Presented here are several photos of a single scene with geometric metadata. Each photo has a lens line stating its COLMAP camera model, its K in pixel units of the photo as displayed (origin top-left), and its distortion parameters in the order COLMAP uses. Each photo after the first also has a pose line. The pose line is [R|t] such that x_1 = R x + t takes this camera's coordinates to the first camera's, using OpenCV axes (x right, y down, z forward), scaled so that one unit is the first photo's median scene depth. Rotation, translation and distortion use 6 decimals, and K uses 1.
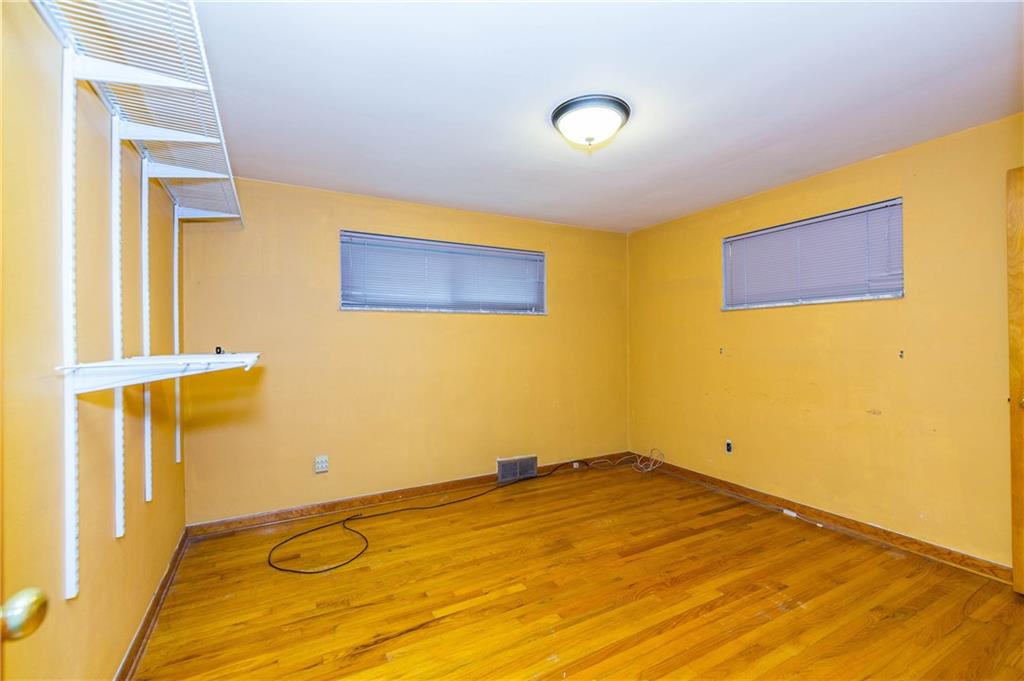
lens RADIAL K [[442.5, 0, 514.4], [0, 442.5, 339.6], [0, 0, 1]] dist [0.001645, -0.000337]
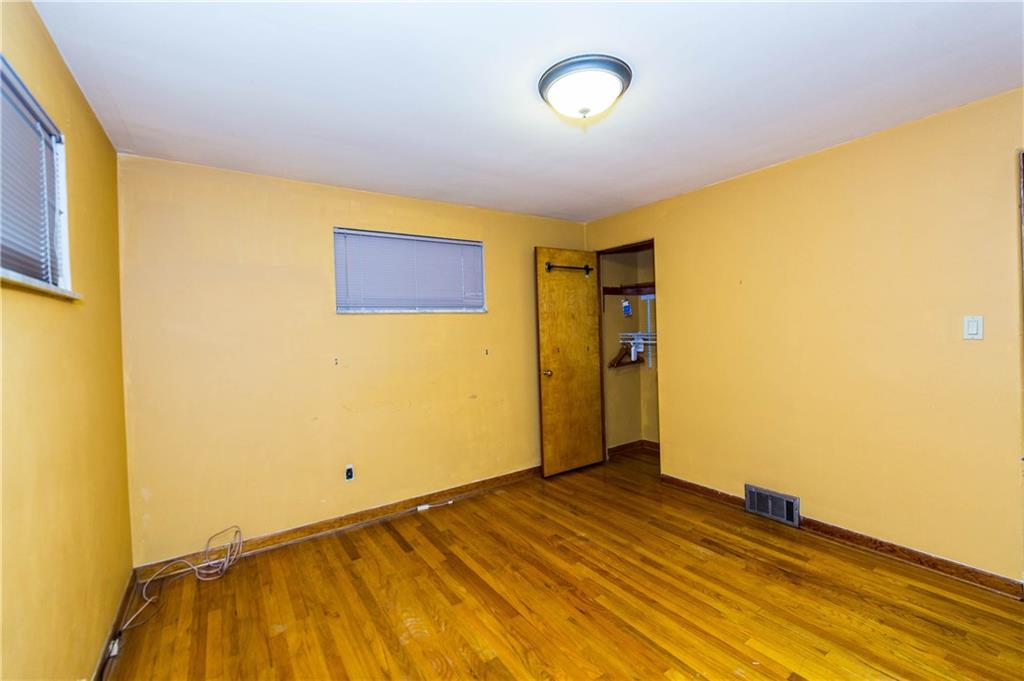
lens RADIAL K [[442.5, 0, 515.7], [0, 442.5, 339.1], [0, 0, 1]] dist [0.001645, -0.000337]
pose [[-0.106088, -0.014000, 0.994258, -0.509800], [0.026485, 0.999506, 0.016900, -0.029764], [-0.994004, 0.028125, -0.105665, 0.976272]]
